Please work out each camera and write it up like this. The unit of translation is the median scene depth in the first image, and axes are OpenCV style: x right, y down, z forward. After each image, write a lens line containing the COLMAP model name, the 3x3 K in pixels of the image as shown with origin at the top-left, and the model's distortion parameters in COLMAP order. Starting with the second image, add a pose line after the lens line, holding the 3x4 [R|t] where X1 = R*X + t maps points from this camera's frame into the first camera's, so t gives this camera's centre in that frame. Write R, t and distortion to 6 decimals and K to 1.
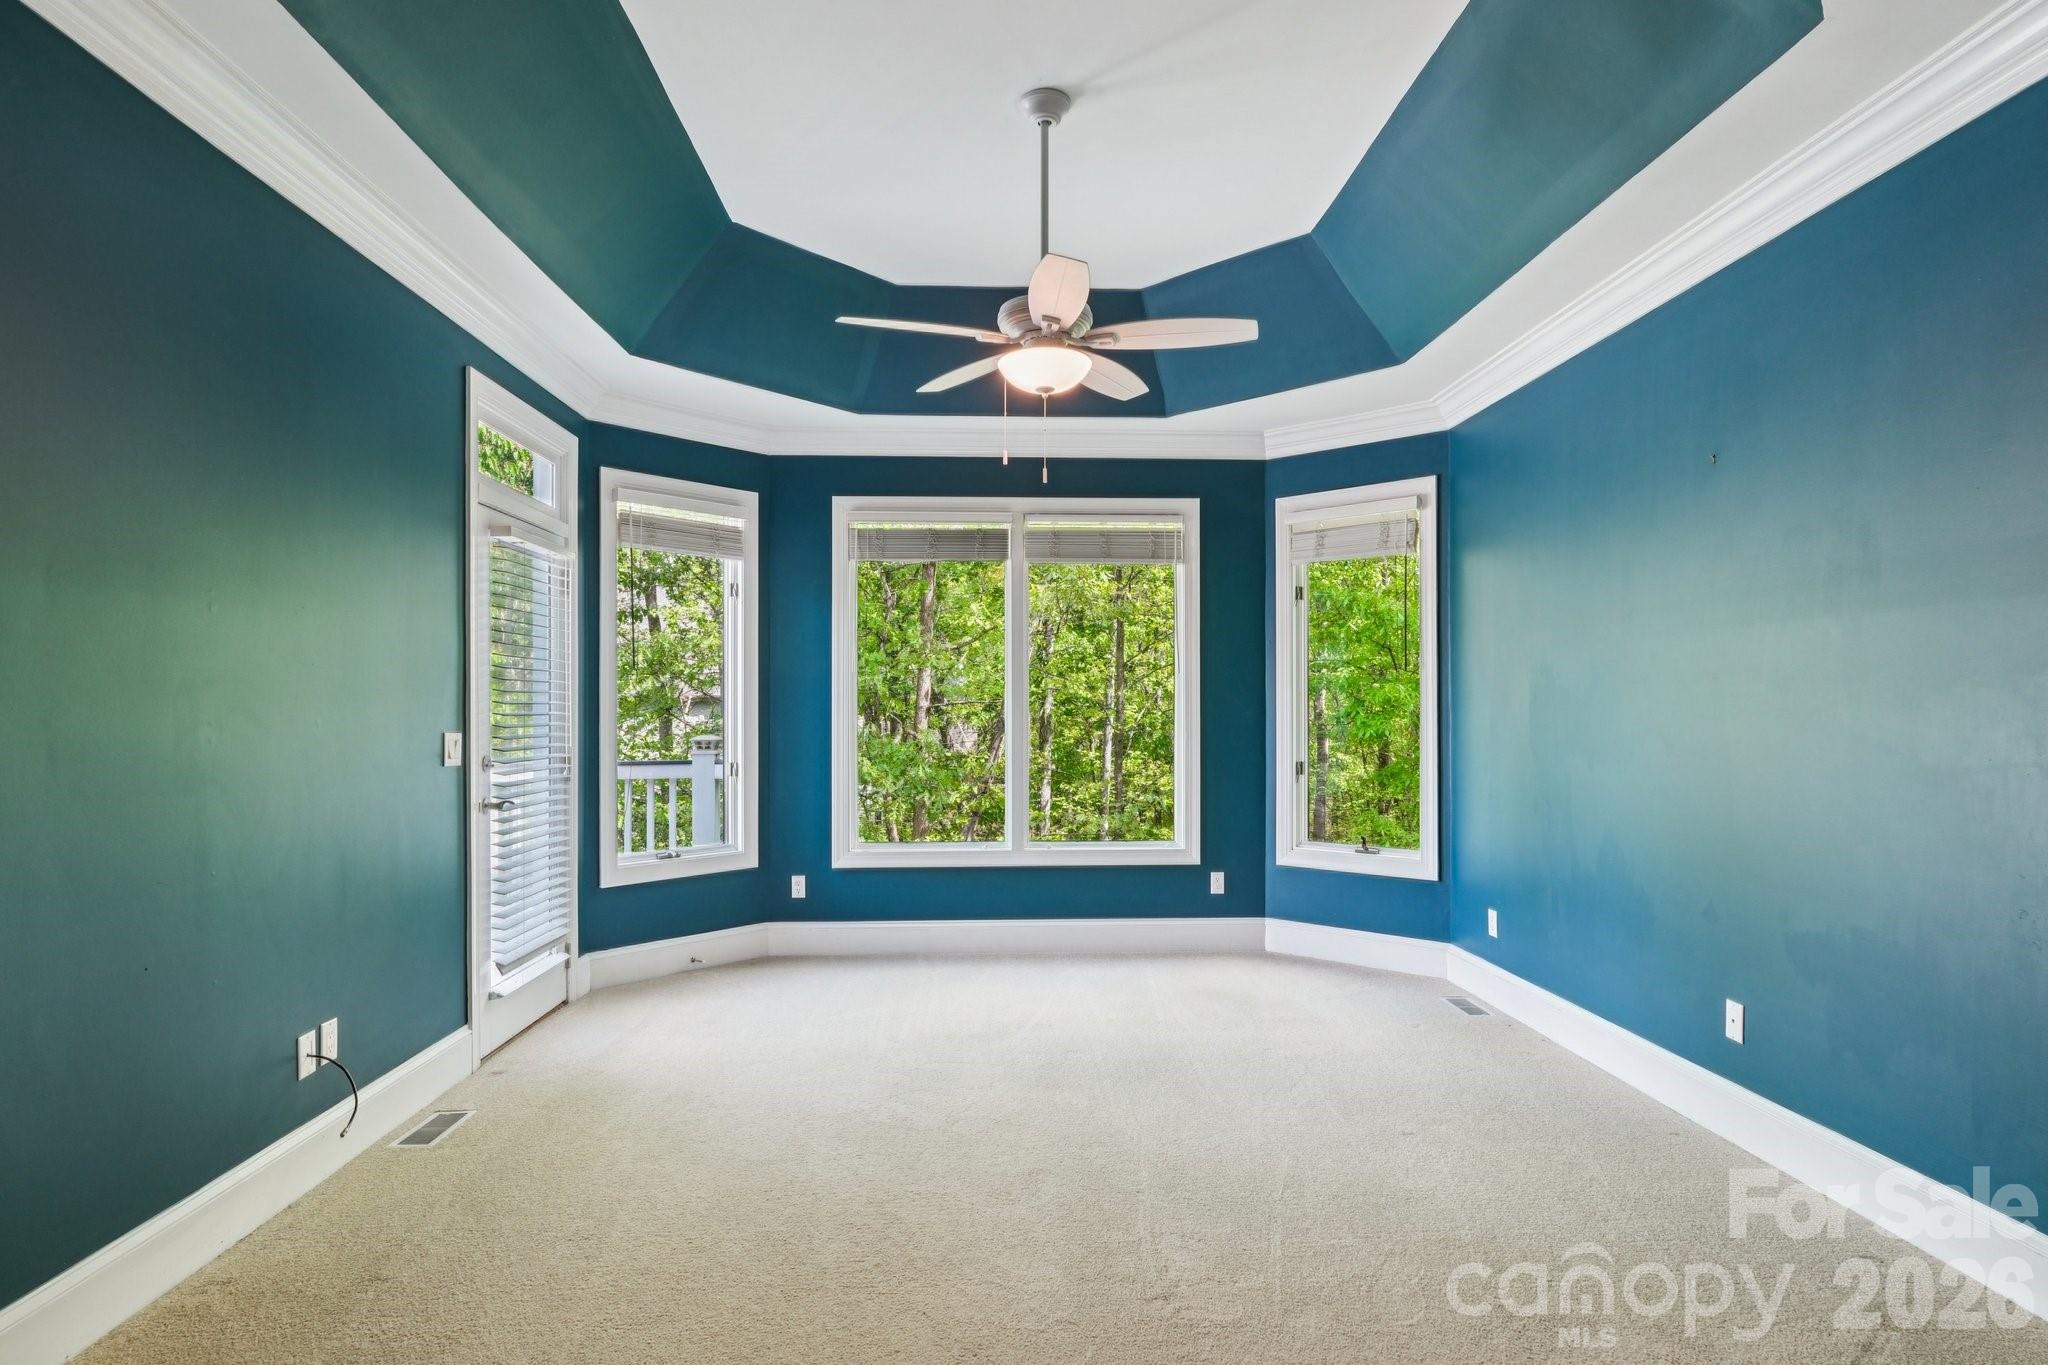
lens RADIAL K [[1076.2, 0, 1039.0], [0, 1076.2, 691.1], [0, 0, 1]] dist [0.005694, -0.001427]
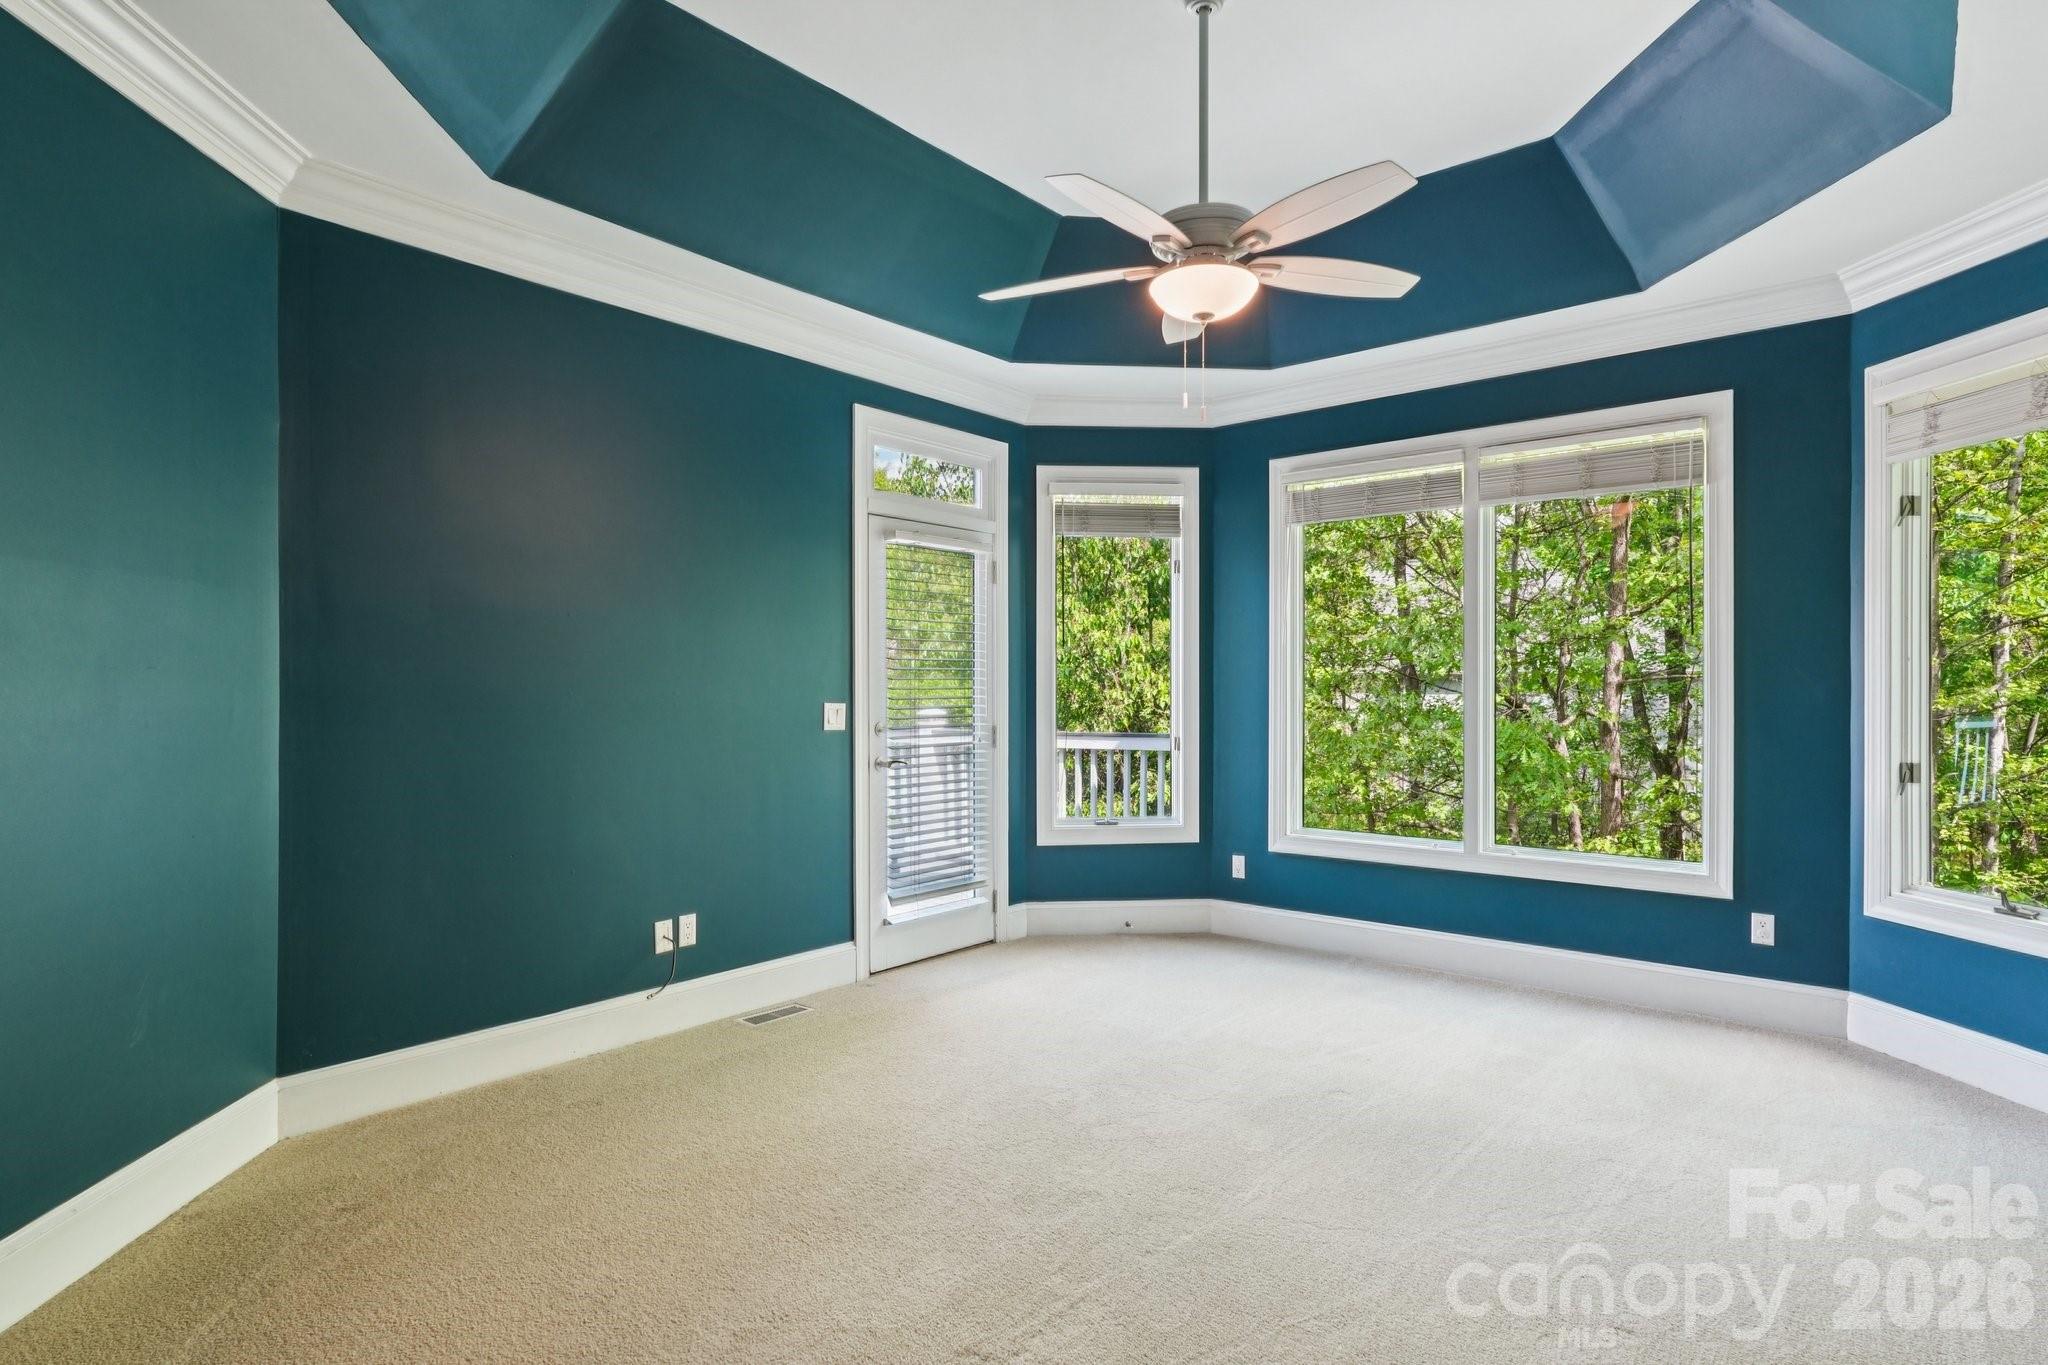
lens RADIAL K [[1076.2, 0, 1023.1], [0, 1076.2, 672.5], [0, 0, 1]] dist [0.005694, -0.001427]
pose [[0.737035, -0.009205, -0.675791, 0.294319], [0.012120, 0.999926, -0.000402, 0.004272], [0.675745, -0.007894, 0.737093, 0.154510]]
